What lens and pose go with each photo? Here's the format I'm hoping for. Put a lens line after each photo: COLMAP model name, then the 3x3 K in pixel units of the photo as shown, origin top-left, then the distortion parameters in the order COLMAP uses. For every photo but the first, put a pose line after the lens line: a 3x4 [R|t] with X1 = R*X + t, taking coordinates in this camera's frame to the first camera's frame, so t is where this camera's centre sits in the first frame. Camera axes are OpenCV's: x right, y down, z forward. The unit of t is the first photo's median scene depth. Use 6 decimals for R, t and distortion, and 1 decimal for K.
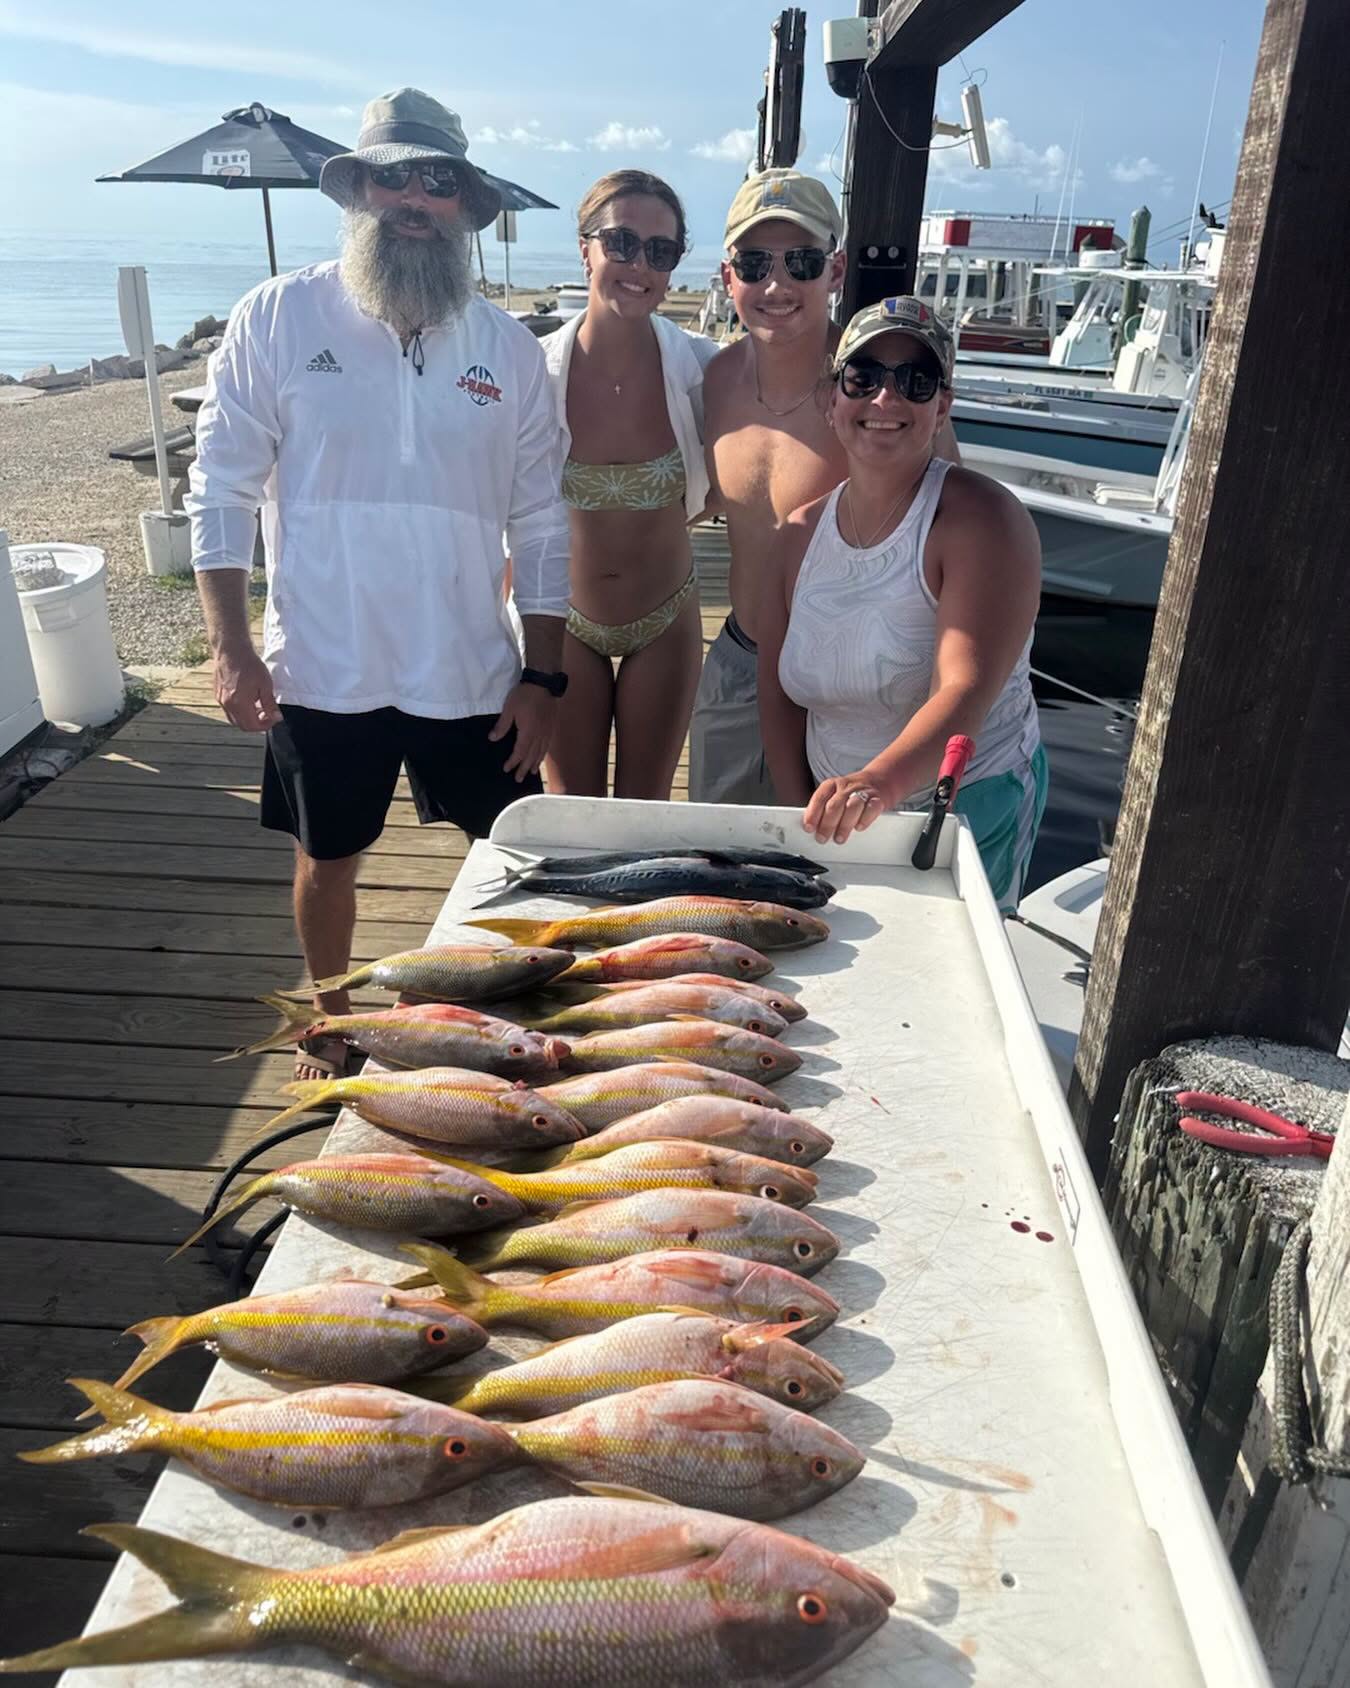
lens RADIAL K [[1303.0, 0, 670.6], [0, 1303.0, 883.1], [0, 0, 1]] dist [0.004836, -0.007732]
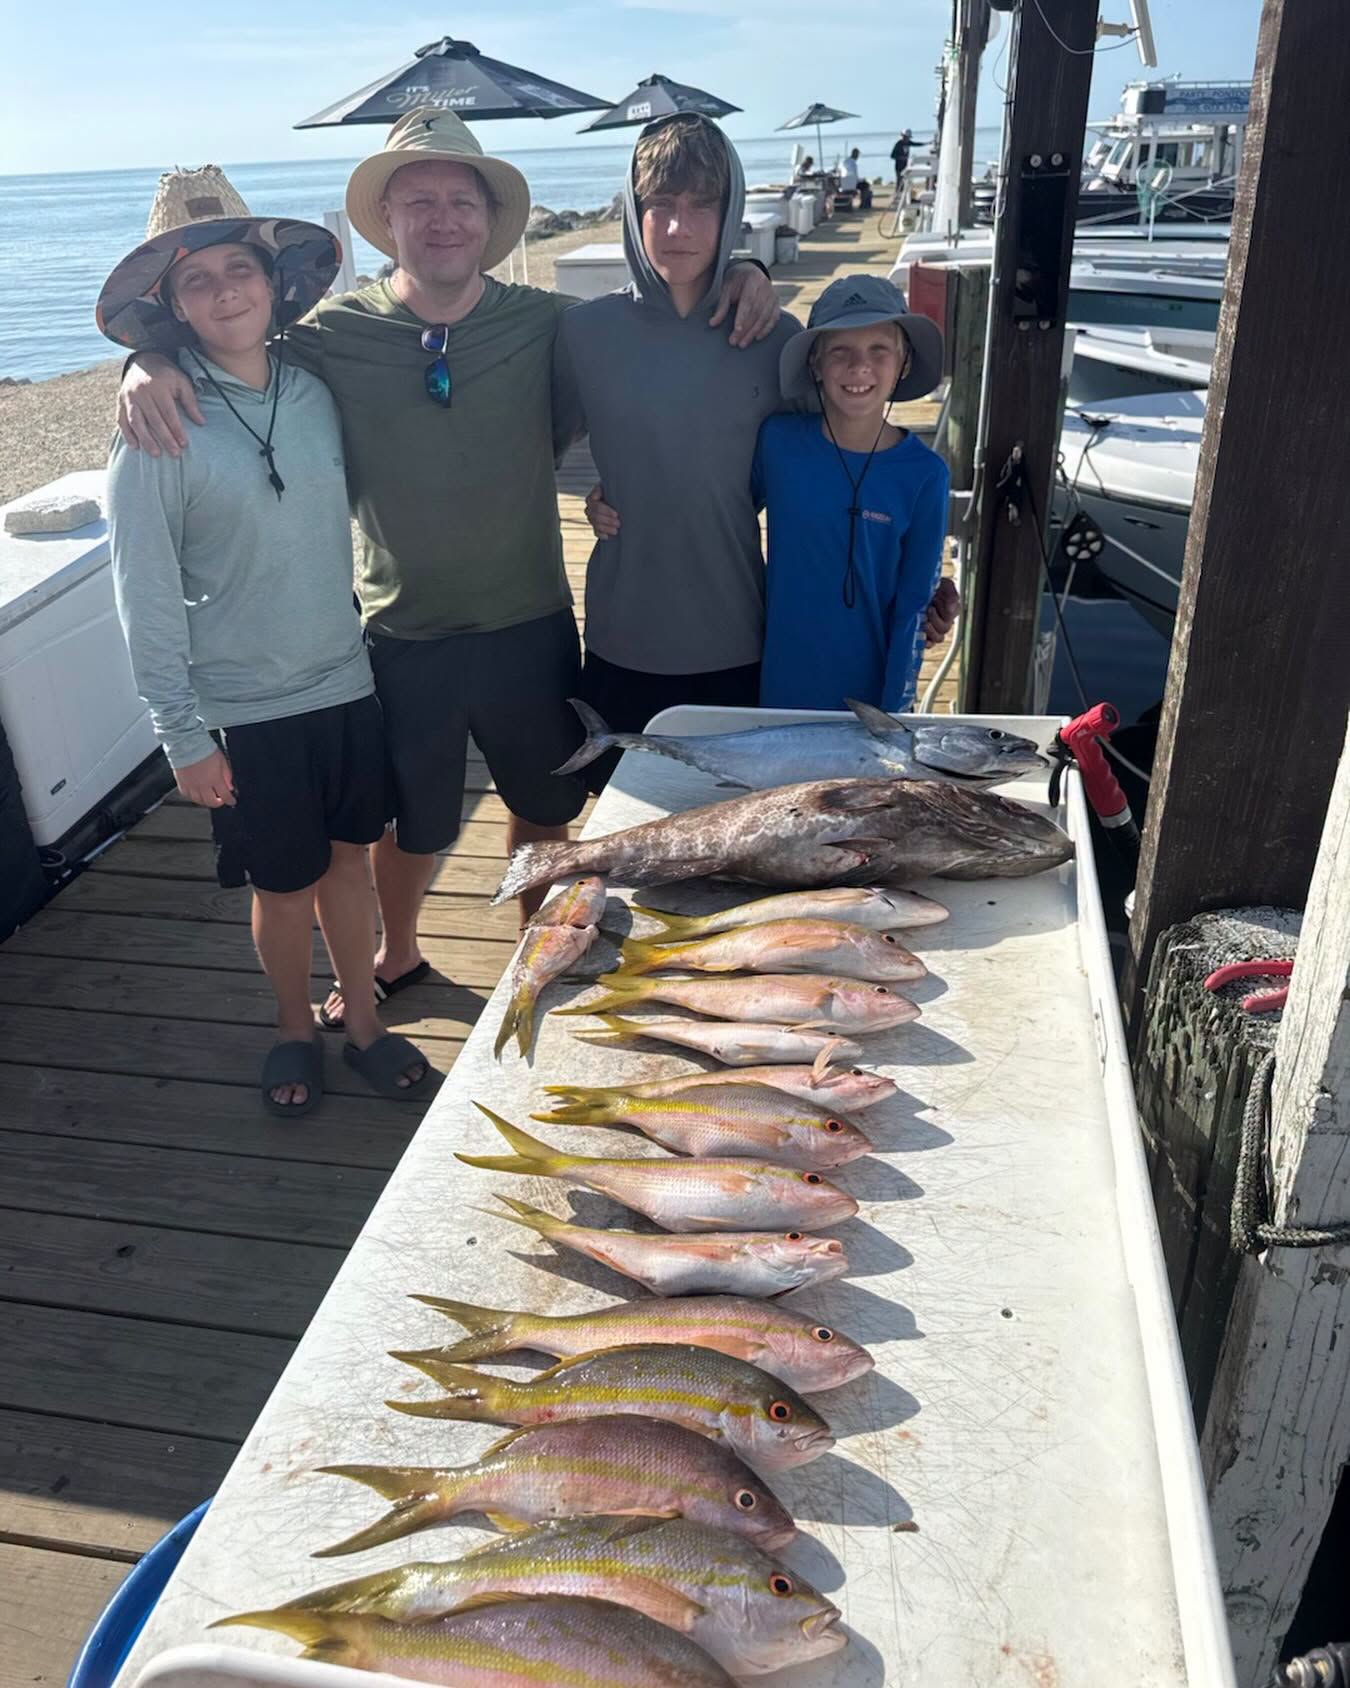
lens RADIAL K [[1303.0, 0, 670.6], [0, 1303.0, 883.1], [0, 0, 1]] dist [0.004836, -0.007732]
pose [[0.988930, 0.008833, -0.148117, 0.096518], [0.000866, 0.997866, 0.065290, 0.023750], [0.148378, -0.064696, 0.986812, -0.234267]]
